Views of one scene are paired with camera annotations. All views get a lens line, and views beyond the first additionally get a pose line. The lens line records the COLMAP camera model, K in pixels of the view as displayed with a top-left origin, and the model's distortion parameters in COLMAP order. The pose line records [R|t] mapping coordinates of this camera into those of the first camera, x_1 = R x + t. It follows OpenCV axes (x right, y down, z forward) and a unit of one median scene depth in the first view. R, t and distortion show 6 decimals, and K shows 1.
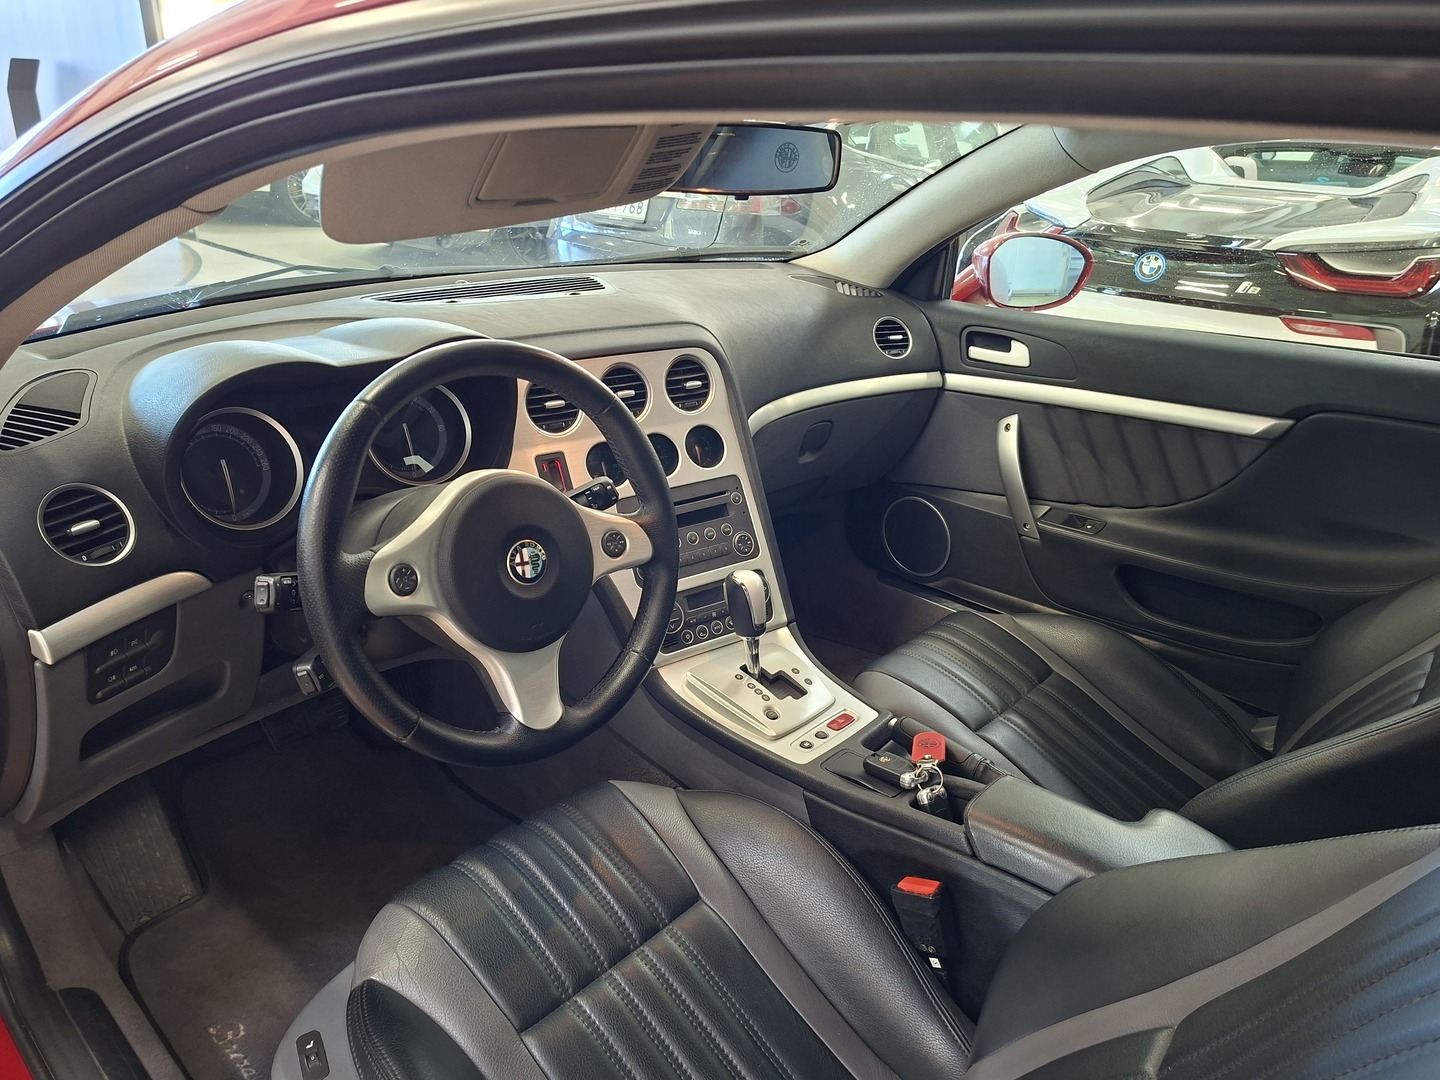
lens RADIAL K [[1000.5, 0, 719.1], [0, 1000.5, 524.5], [0, 0, 1]] dist [0.092465, -0.097141]
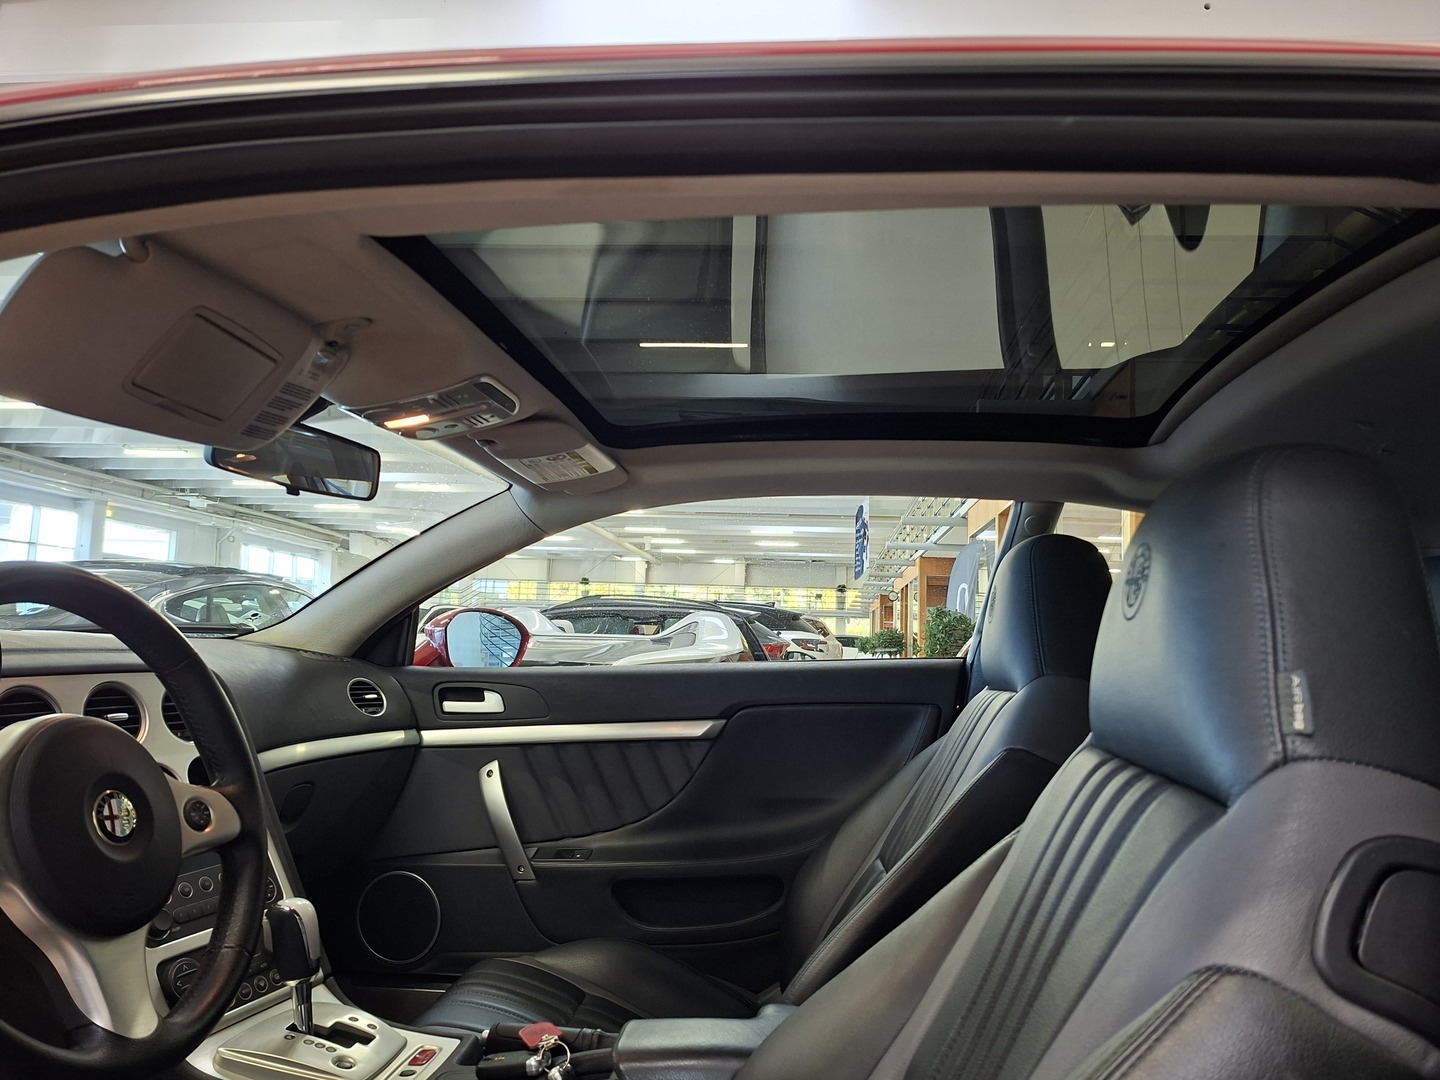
lens RADIAL K [[1000.2, 0, 720.8], [0, 1000.2, 551.3], [0, 0, 1]] dist [0.100805, -0.114975]
pose [[0.798068, 0.037402, 0.601406, -0.160478], [0.232804, 0.901434, -0.364993, 0.135091], [-0.555779, 0.431299, 0.710698, 0.032997]]
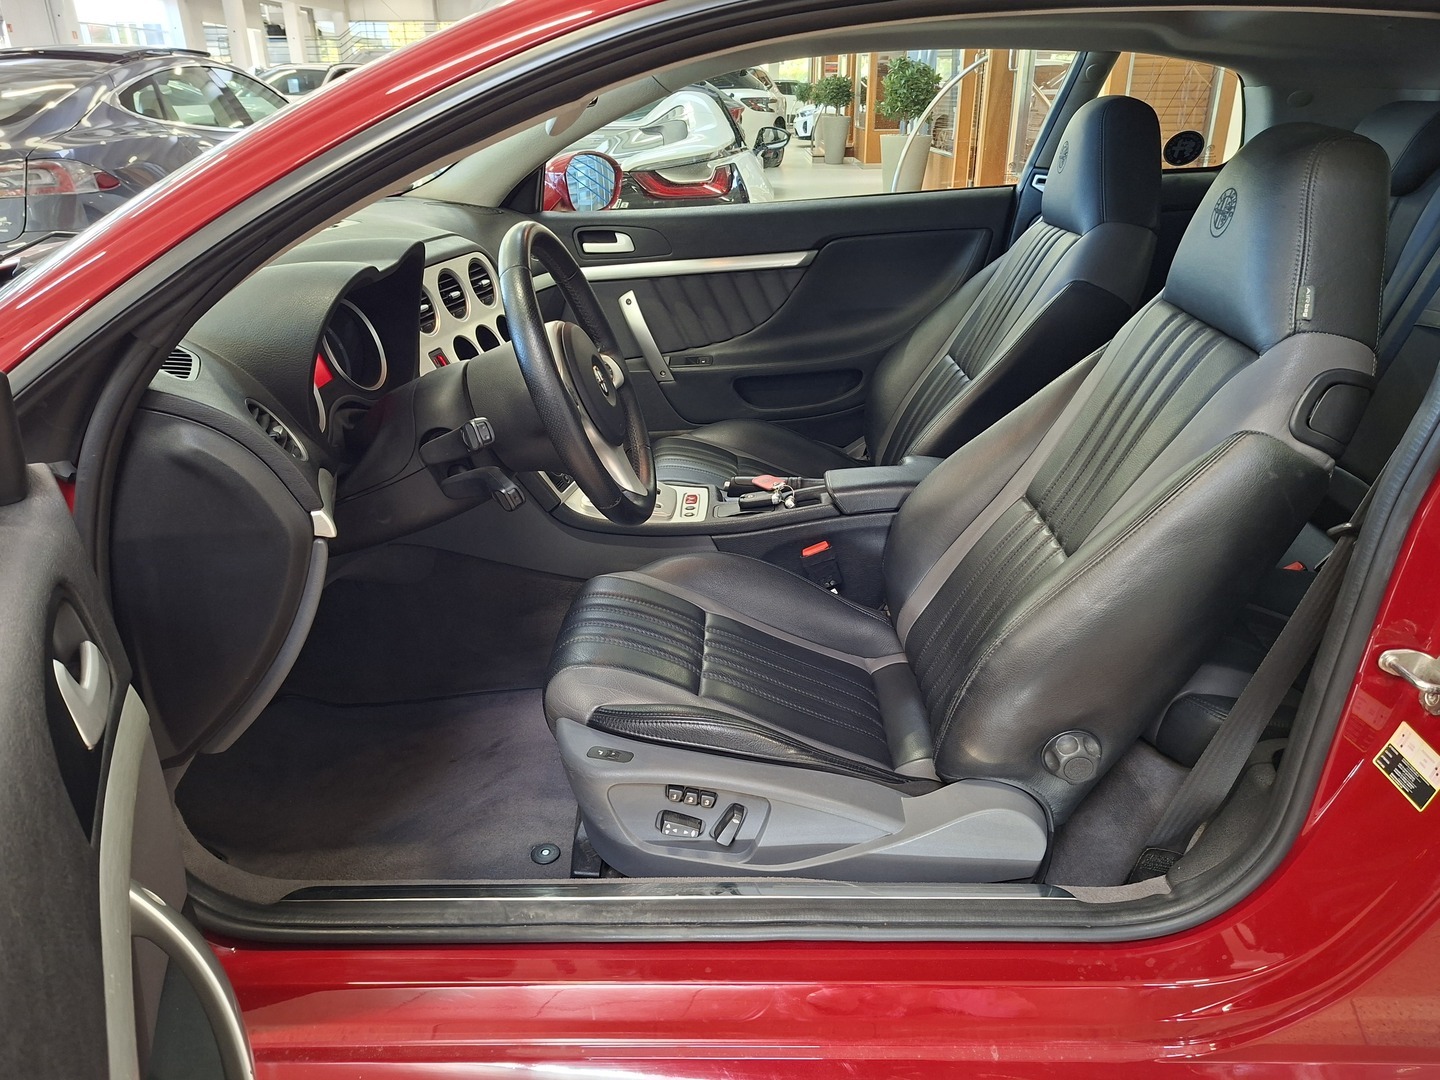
lens RADIAL K [[1000.2, 0, 720.8], [0, 1000.2, 551.3], [0, 0, 1]] dist [0.100805, -0.114975]
pose [[0.746774, -0.318784, 0.583700, -0.498691], [0.289786, 0.945912, 0.145858, 0.055022], [-0.598626, 0.060225, 0.798762, -0.093882]]
